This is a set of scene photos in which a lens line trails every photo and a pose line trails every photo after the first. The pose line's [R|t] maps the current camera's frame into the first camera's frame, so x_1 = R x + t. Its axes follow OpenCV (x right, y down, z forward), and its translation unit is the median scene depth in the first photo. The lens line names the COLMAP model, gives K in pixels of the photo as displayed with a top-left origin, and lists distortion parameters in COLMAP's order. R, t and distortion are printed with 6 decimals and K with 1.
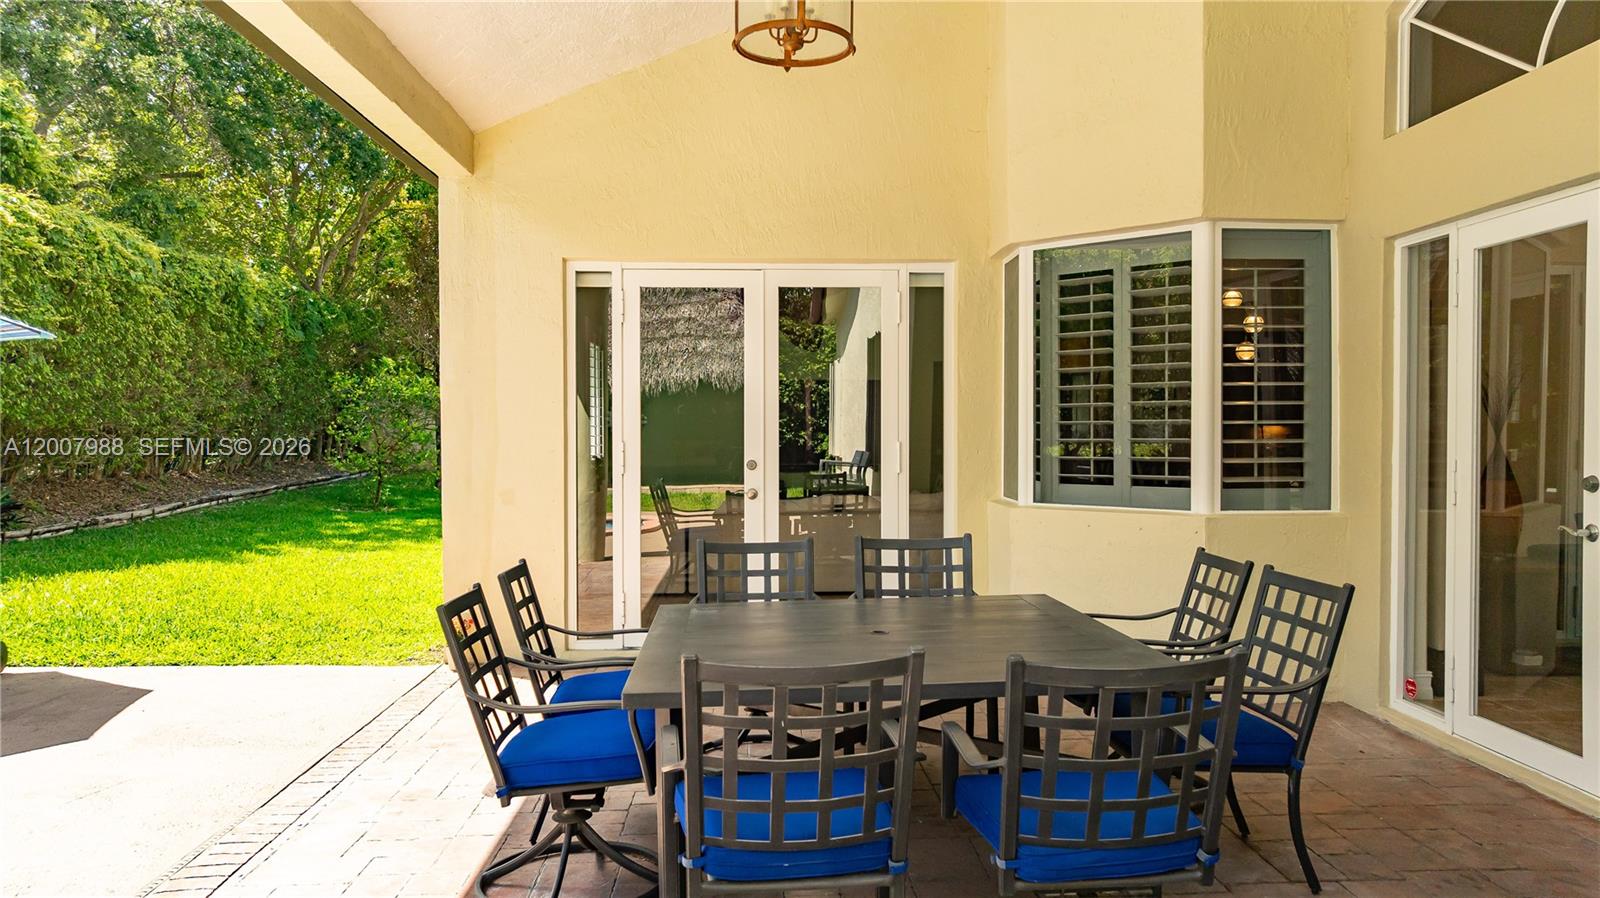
lens RADIAL K [[1146.3, 0, 797.3], [0, 1146.3, 449.4], [0, 0, 1]] dist [0.013722, 0.016693]
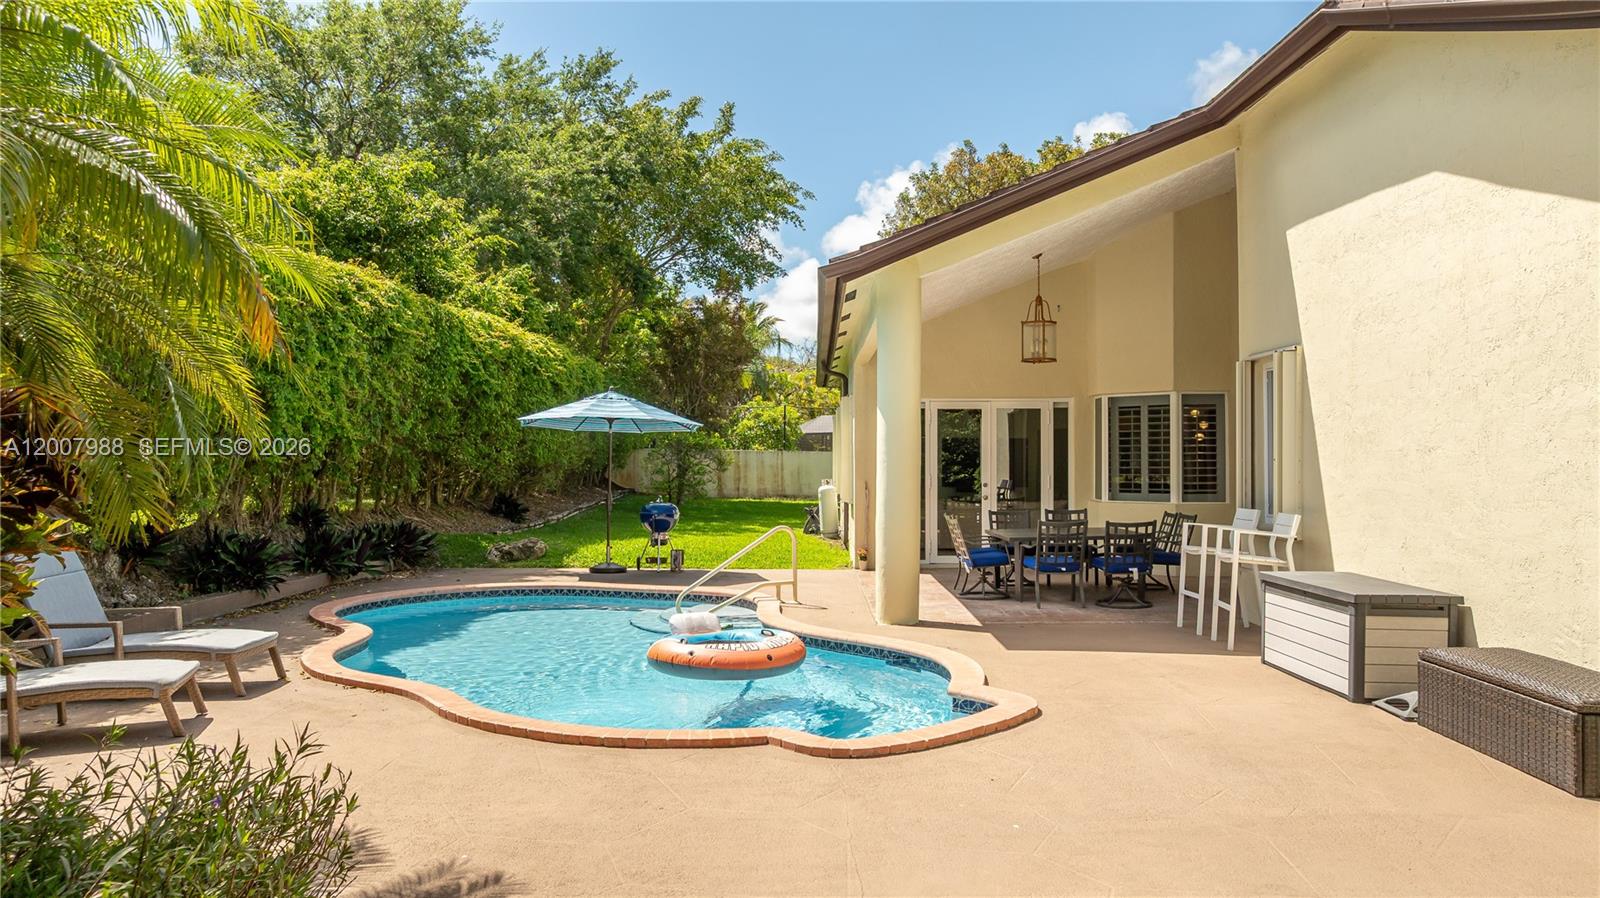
lens RADIAL K [[1146.3, 0, 799.2], [0, 1146.3, 459.0], [0, 0, 1]] dist [0.013722, 0.016693]
pose [[0.998454, 0.002911, -0.055511, -0.312372], [-0.004063, 0.999779, -0.020644, 0.010800], [0.055439, 0.020837, 0.998245, -1.461421]]
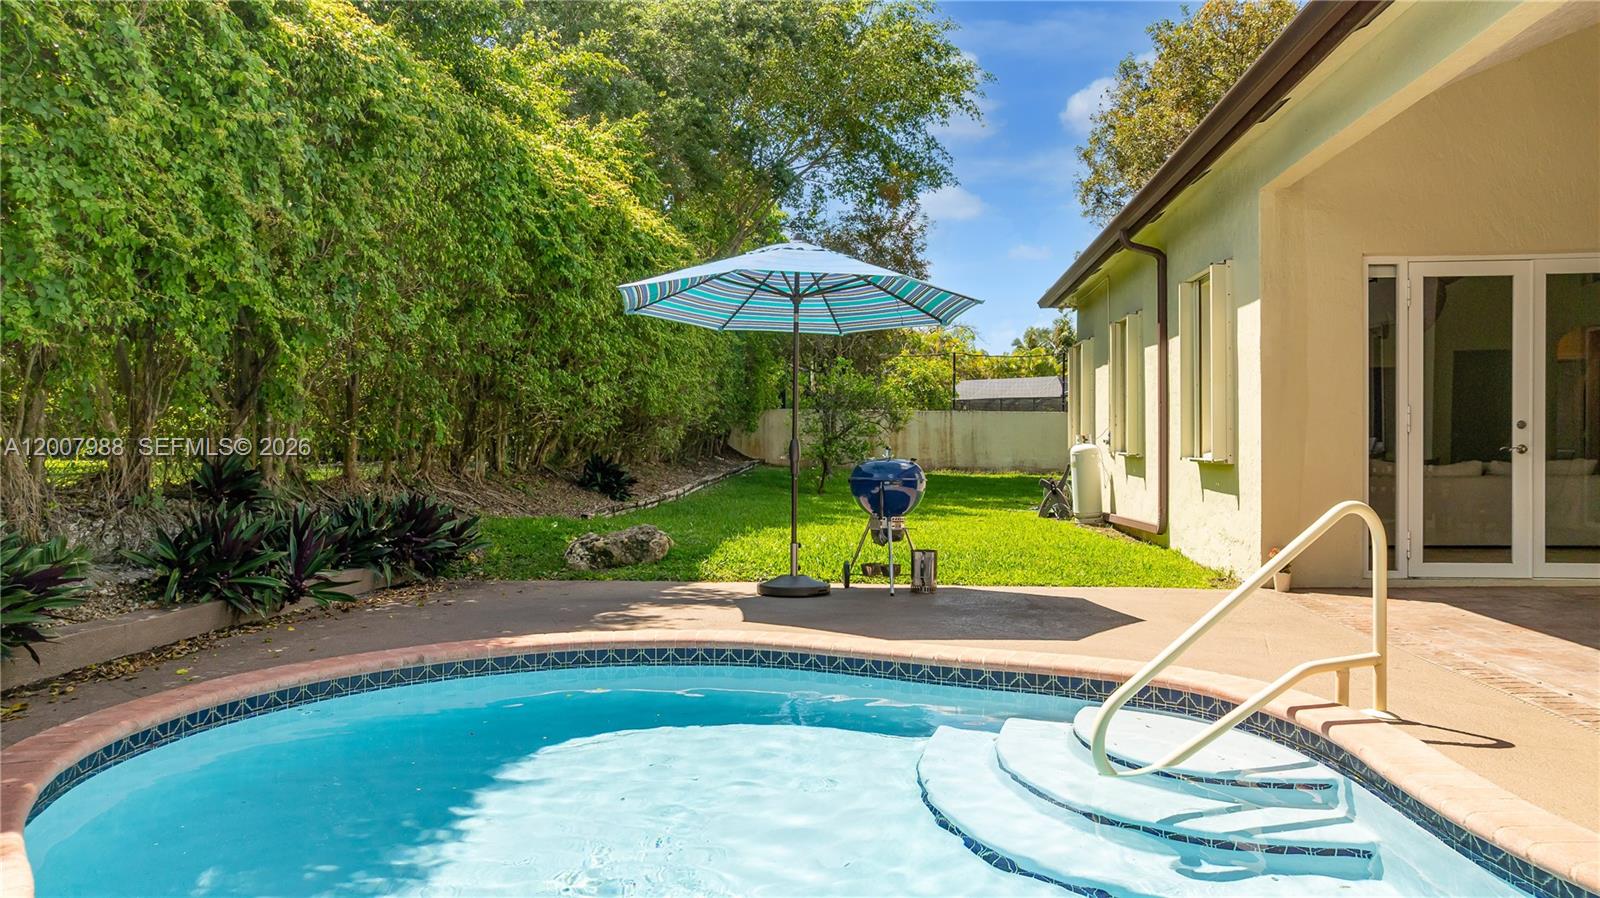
lens RADIAL K [[1146.3, 0, 799.5], [0, 1146.3, 454.7], [0, 0, 1]] dist [0.013722, 0.016693]
pose [[0.990041, 0.000649, -0.140779, -0.661819], [-0.001779, 0.999967, -0.007902, 0.059936], [0.140769, 0.008074, 0.990009, -0.309721]]
